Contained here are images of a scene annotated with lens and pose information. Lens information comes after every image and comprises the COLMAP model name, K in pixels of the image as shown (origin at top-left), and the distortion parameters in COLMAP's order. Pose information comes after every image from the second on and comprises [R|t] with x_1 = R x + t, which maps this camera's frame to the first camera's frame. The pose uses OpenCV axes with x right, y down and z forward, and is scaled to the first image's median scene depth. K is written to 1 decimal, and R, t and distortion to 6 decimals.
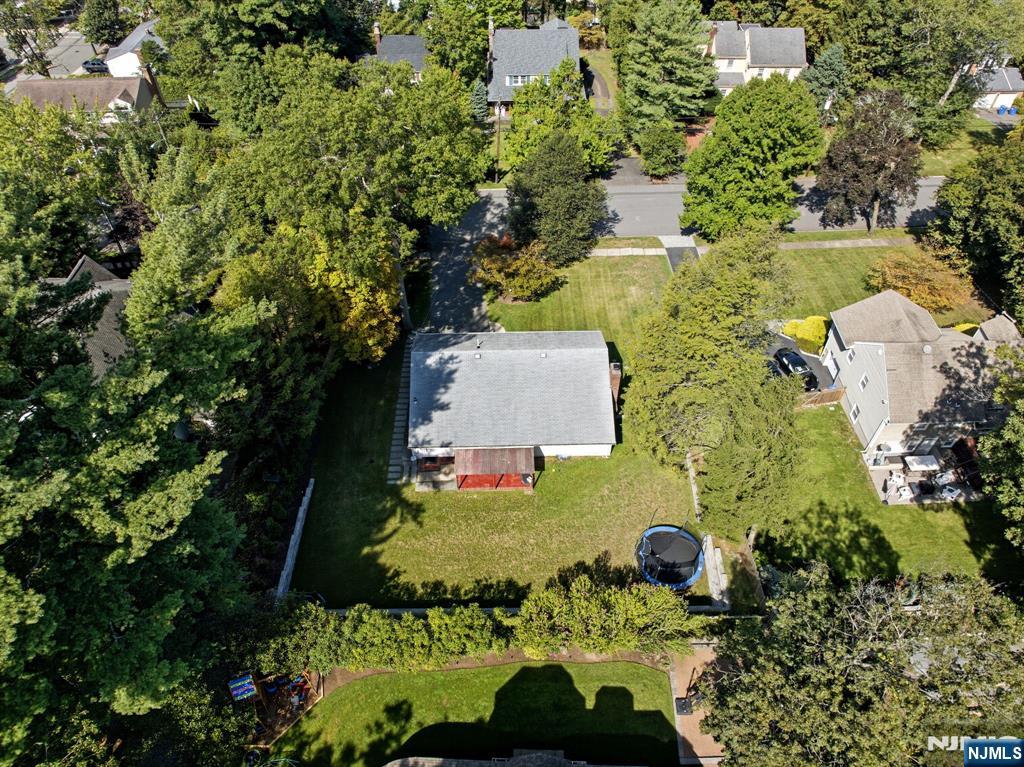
lens RADIAL K [[720.1, 0, 512.0], [0, 720.1, 383.5], [0, 0, 1]] dist [-0.044772, 0.002879]
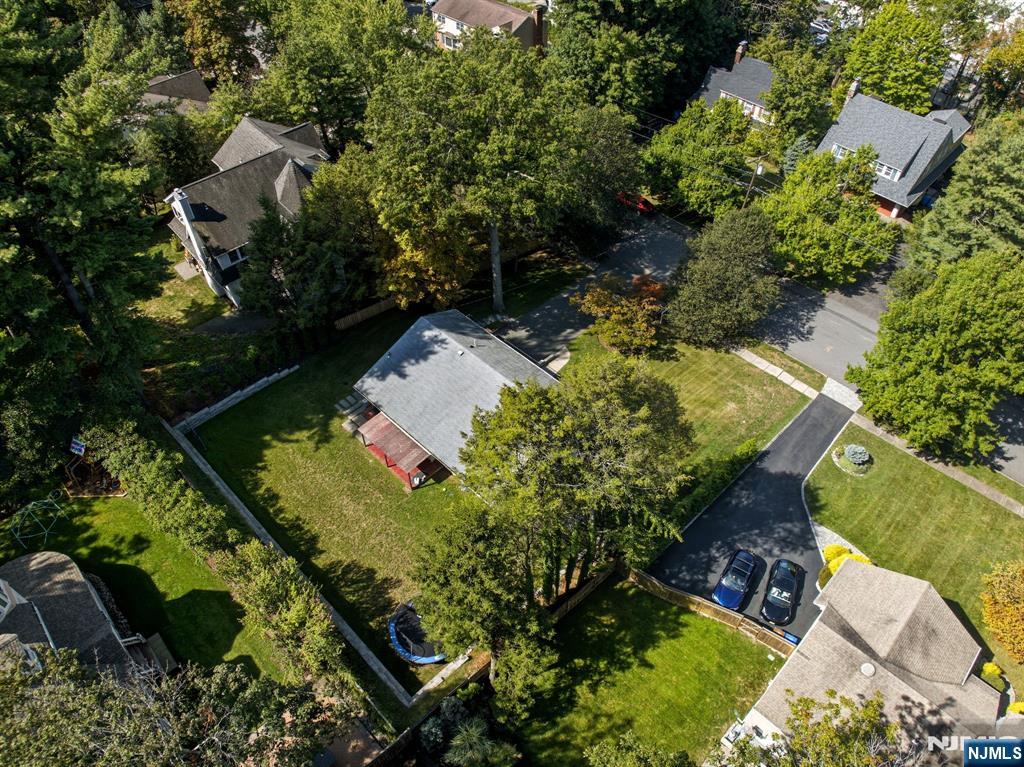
lens RADIAL K [[720.1, 0, 512.0], [0, 720.1, 383.5], [0, 0, 1]] dist [-0.044772, 0.002879]
pose [[0.696896, 0.535475, -0.477077, 0.521323], [-0.532261, 0.832016, 0.156355, -0.204778], [0.480660, 0.144967, 0.864842, 0.186395]]
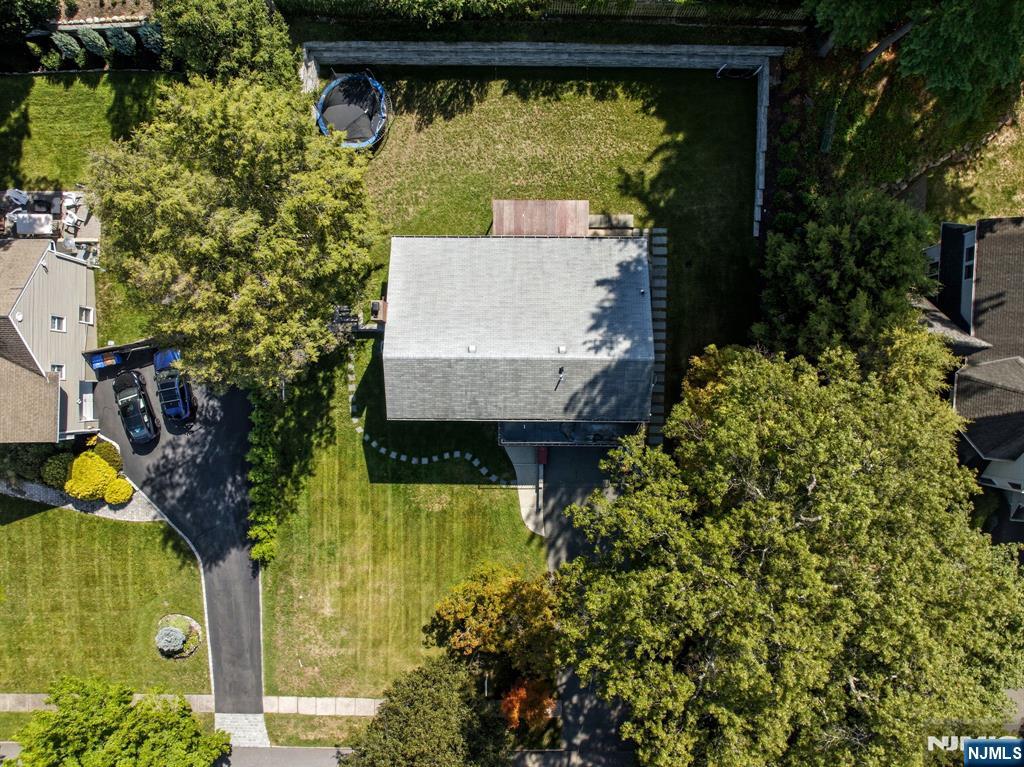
lens RADIAL K [[720.1, 0, 512.0], [0, 720.1, 383.5], [0, 0, 1]] dist [-0.044772, 0.002879]
pose [[-0.999407, -0.031693, 0.013489, -0.009649], [0.032444, -0.734656, 0.677664, -0.583325], [-0.011568, 0.677699, 0.735248, 0.510239]]
